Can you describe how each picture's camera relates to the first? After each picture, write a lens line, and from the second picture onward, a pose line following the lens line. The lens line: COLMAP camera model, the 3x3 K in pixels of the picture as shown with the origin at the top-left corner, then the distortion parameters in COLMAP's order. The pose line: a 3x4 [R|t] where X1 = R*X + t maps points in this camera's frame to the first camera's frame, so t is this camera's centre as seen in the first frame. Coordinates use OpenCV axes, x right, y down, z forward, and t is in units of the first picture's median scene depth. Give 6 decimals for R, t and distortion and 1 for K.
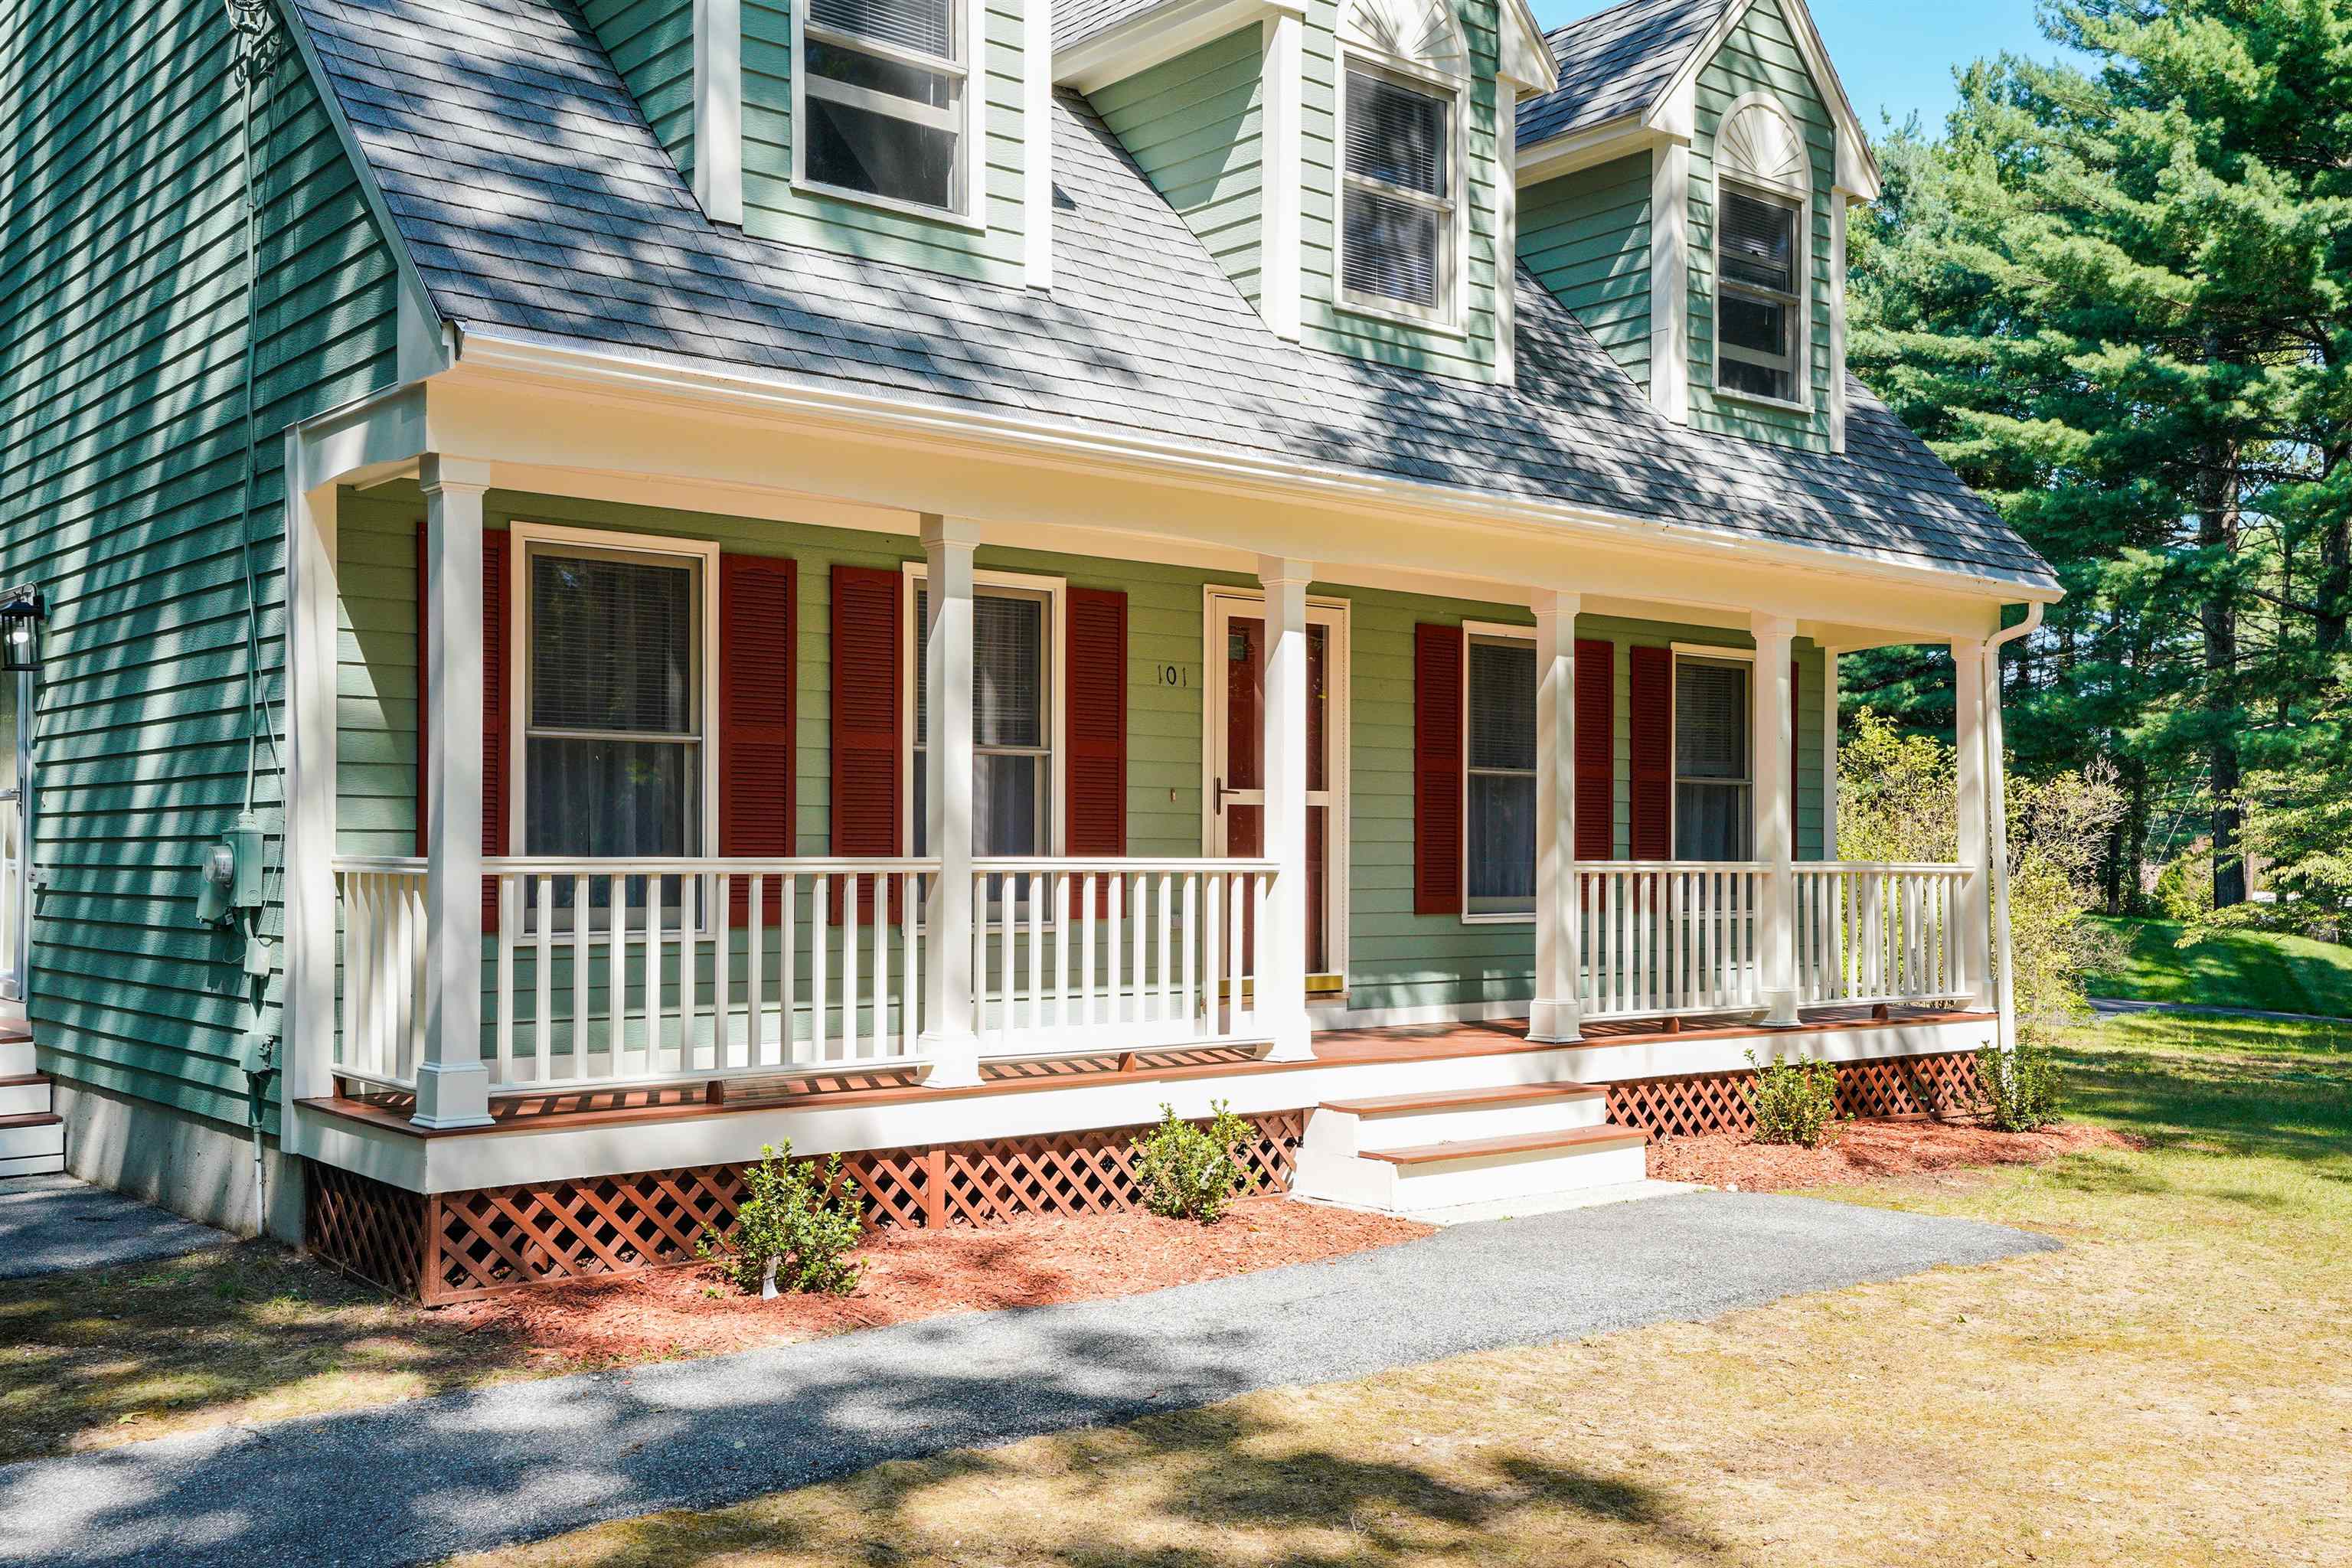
lens RADIAL K [[2241.8, 0, 1190.5], [0, 2241.8, 831.6], [0, 0, 1]] dist [0.055795, 0.037941]
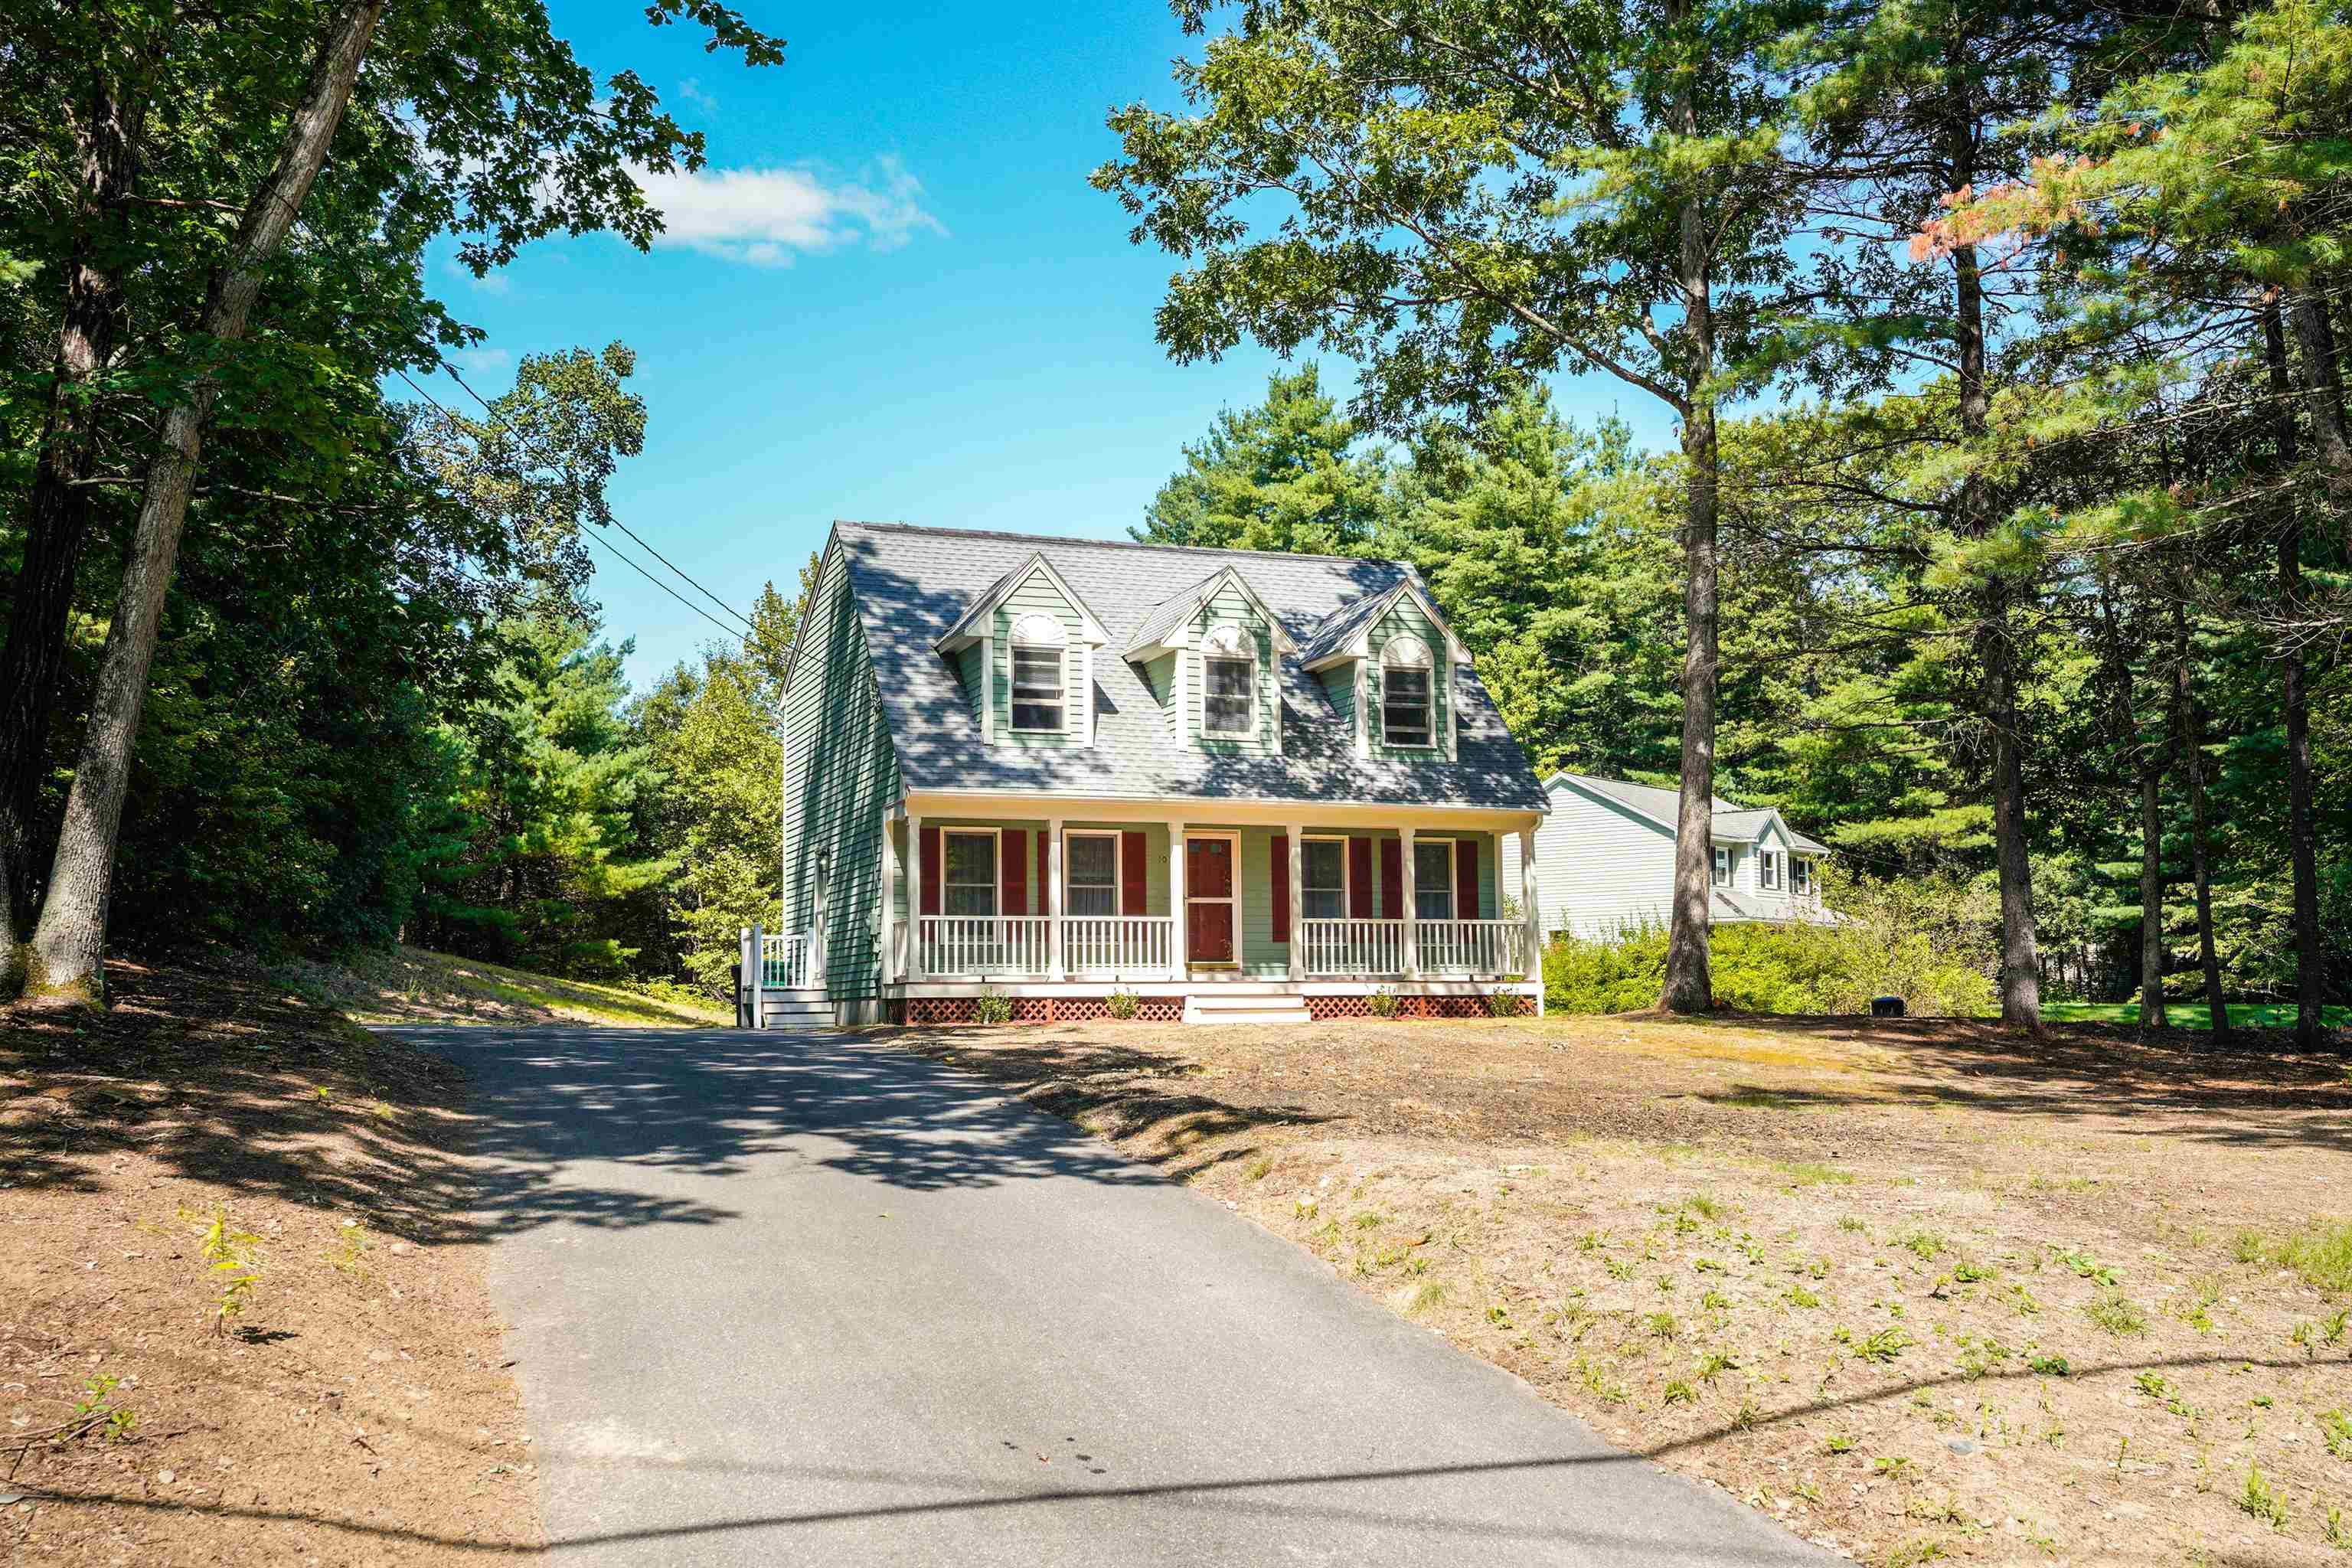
lens RADIAL K [[2237.8, 0, 1176.0], [0, 2237.8, 784.0], [0, 0, 1]] dist [0.045449, 0.006084]
pose [[0.945055, -0.049336, -0.323166, 1.115306], [0.018335, 0.994990, -0.098283, 0.141437], [0.326396, 0.086958, 0.941225, -2.062389]]
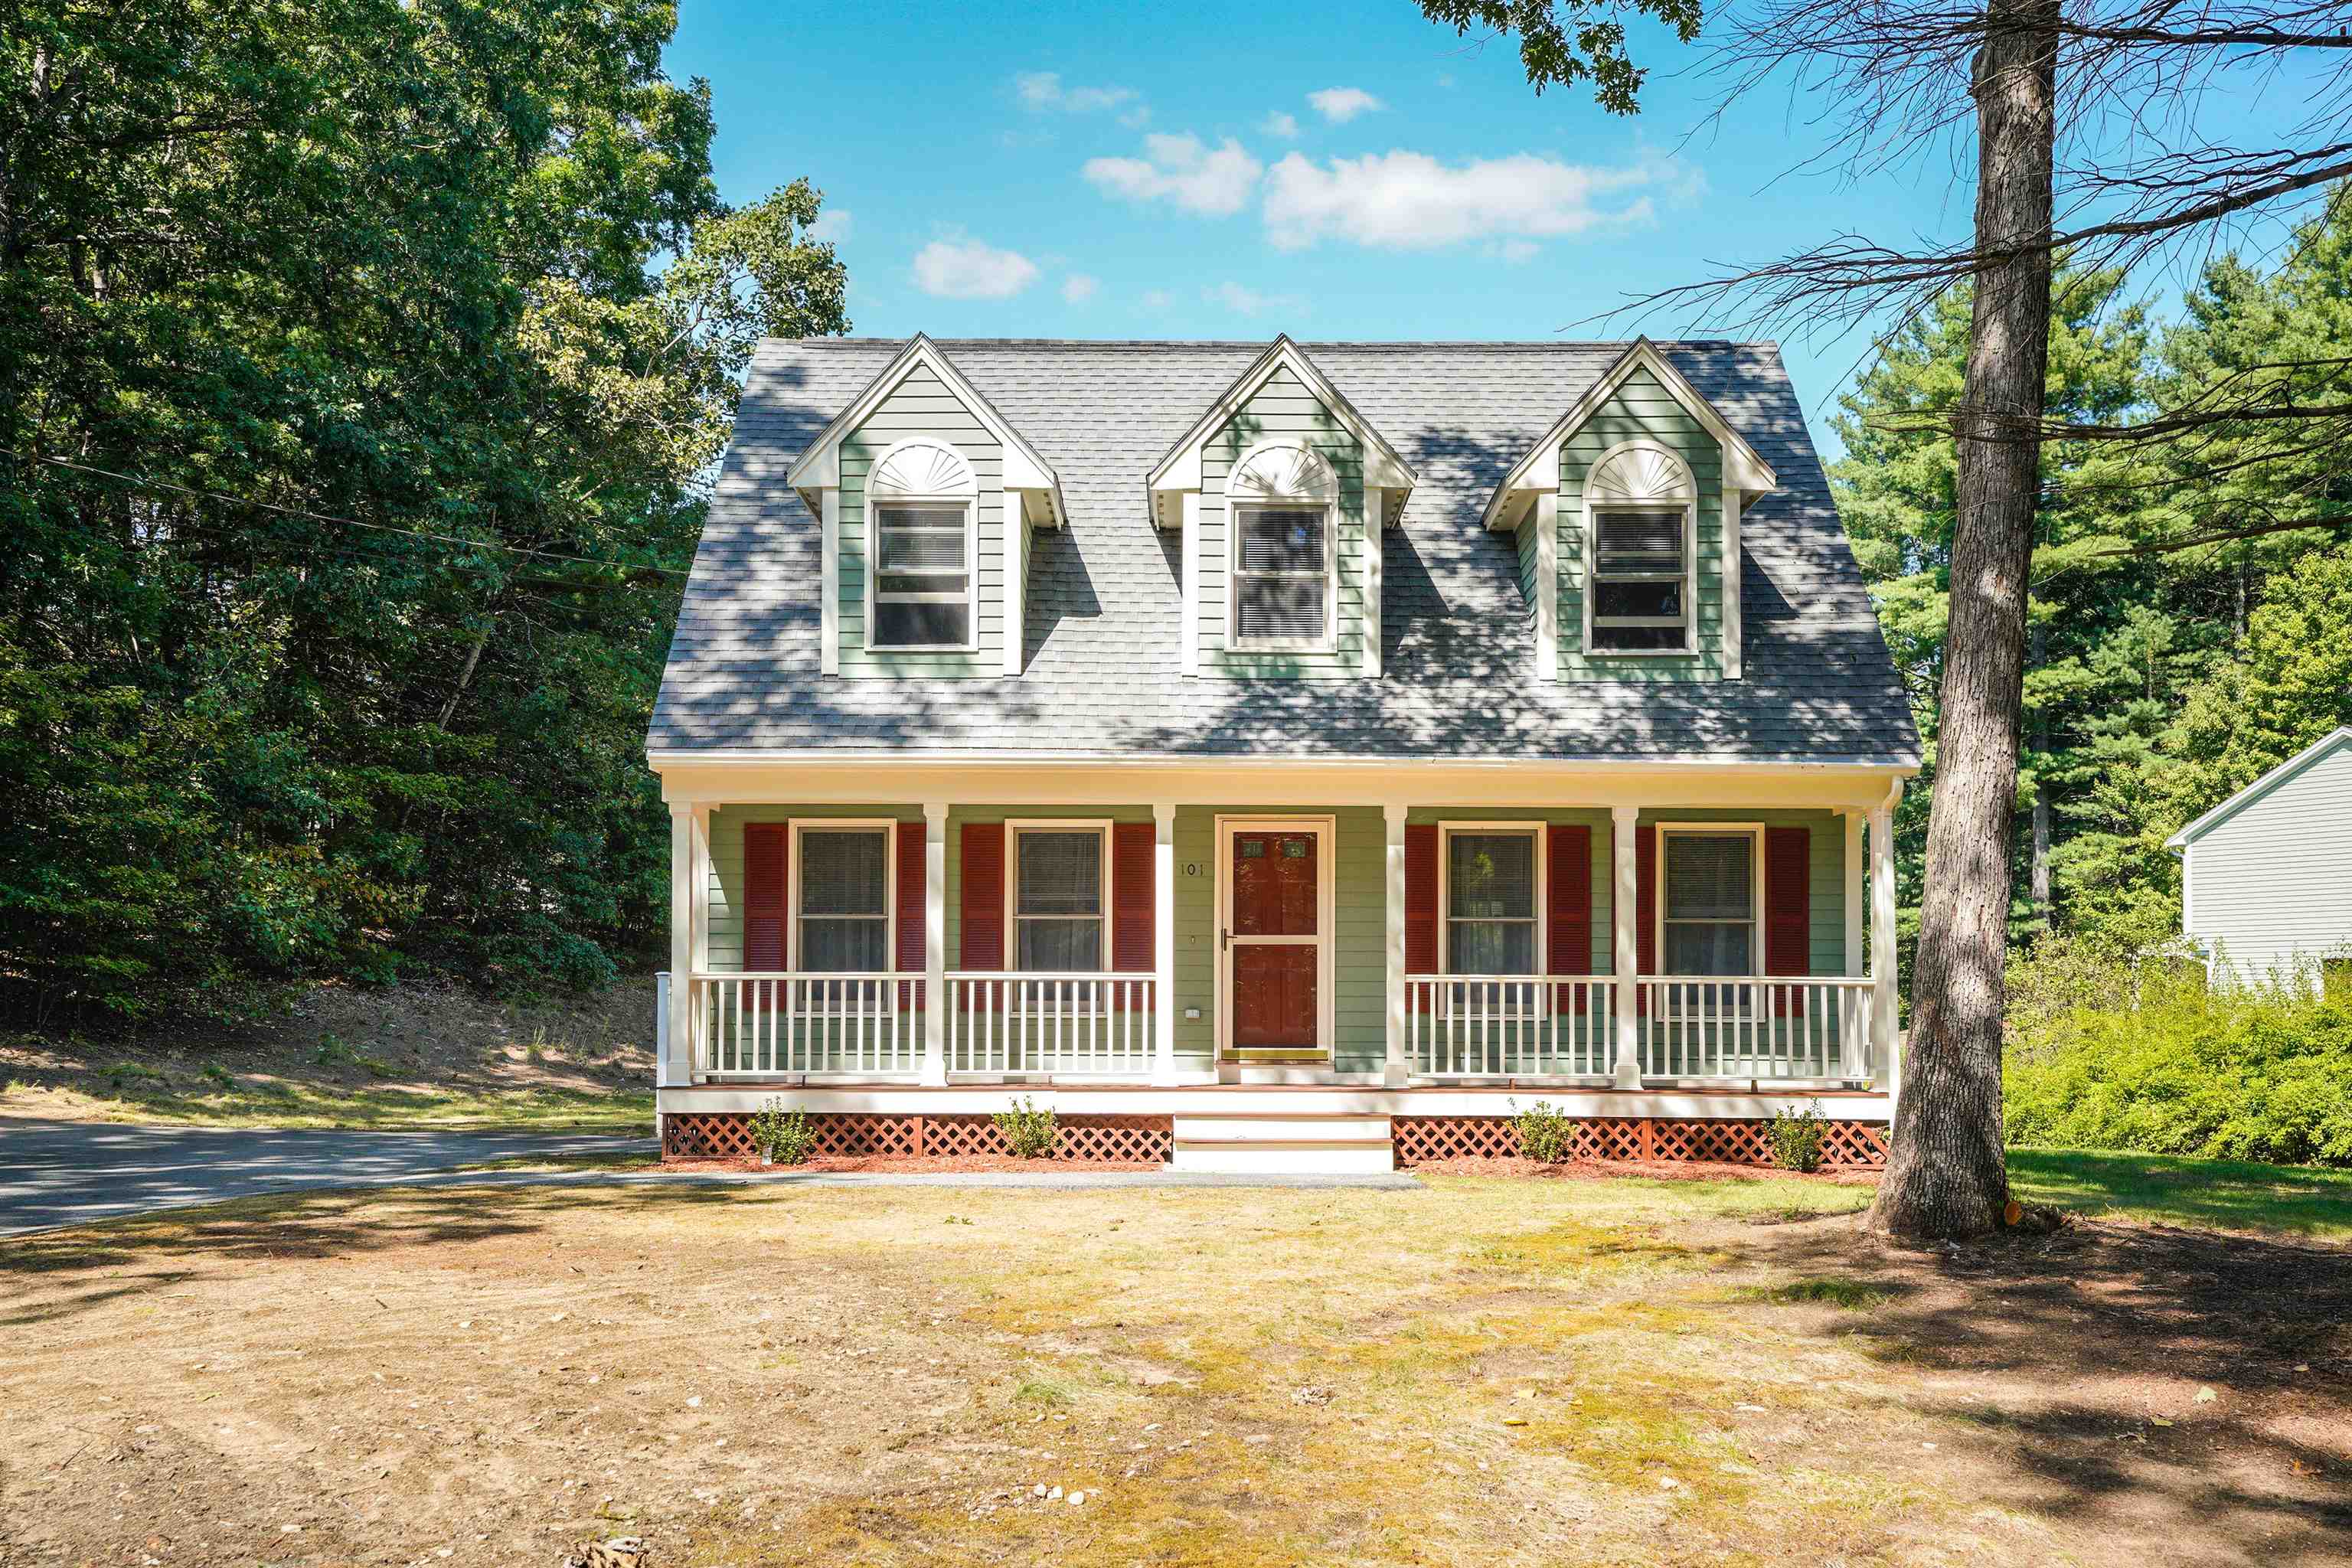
lens RADIAL K [[2291.8, 0, 1162.6], [0, 2291.8, 951.8], [0, 0, 1]] dist [0.043846, 0.005158]
pose [[0.764012, -0.025150, -0.644712, 1.260223], [0.006058, 0.999476, -0.031810, 0.055120], [0.645173, 0.020398, 0.763764, -0.392279]]
